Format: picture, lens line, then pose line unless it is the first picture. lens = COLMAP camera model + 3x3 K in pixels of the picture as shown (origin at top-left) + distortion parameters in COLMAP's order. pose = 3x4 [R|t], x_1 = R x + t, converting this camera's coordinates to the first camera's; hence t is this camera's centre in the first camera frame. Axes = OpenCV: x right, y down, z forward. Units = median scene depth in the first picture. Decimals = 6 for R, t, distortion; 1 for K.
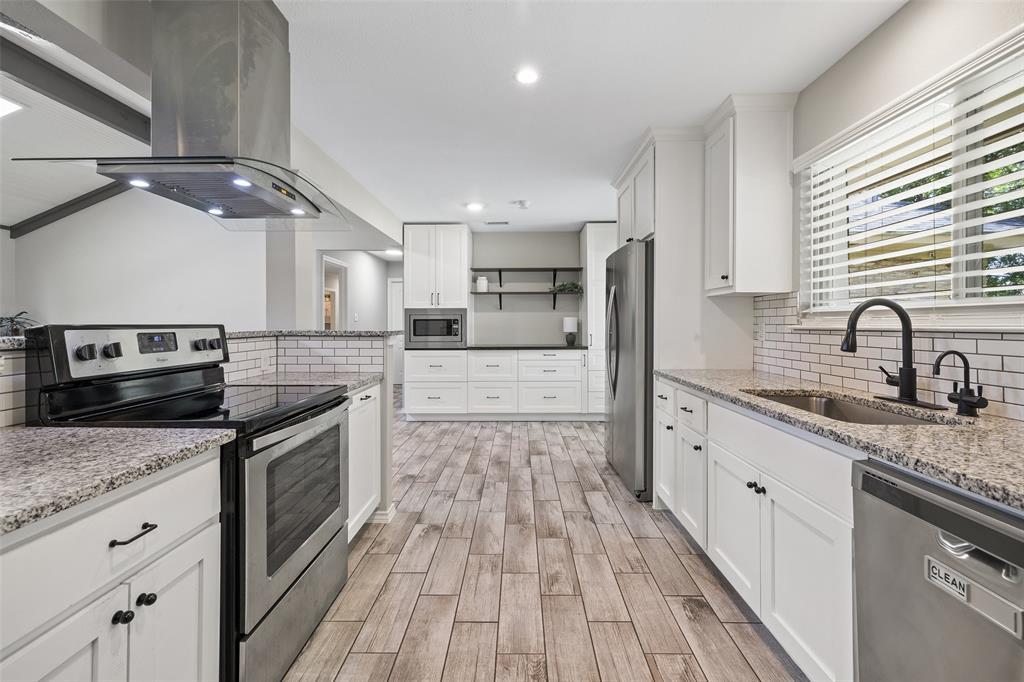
lens RADIAL K [[433.4, 0, 515.3], [0, 433.4, 324.8], [0, 0, 1]] dist [0.000765, -0.000088]
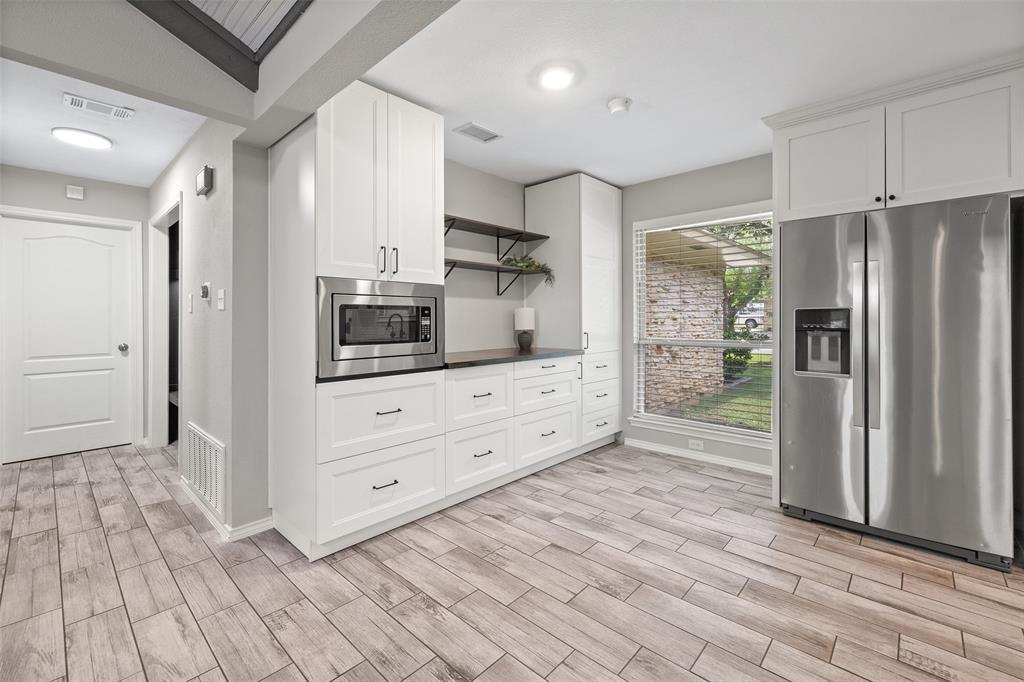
lens RADIAL K [[439.1, 0, 500.5], [0, 439.1, 315.0], [0, 0, 1]] dist [0.000666, -0.000068]
pose [[0.685779, 0.005598, 0.727788, -0.906851], [0.002178, 0.999950, -0.009744, 0.001885], [-0.727806, 0.008267, 0.685733, 1.276821]]
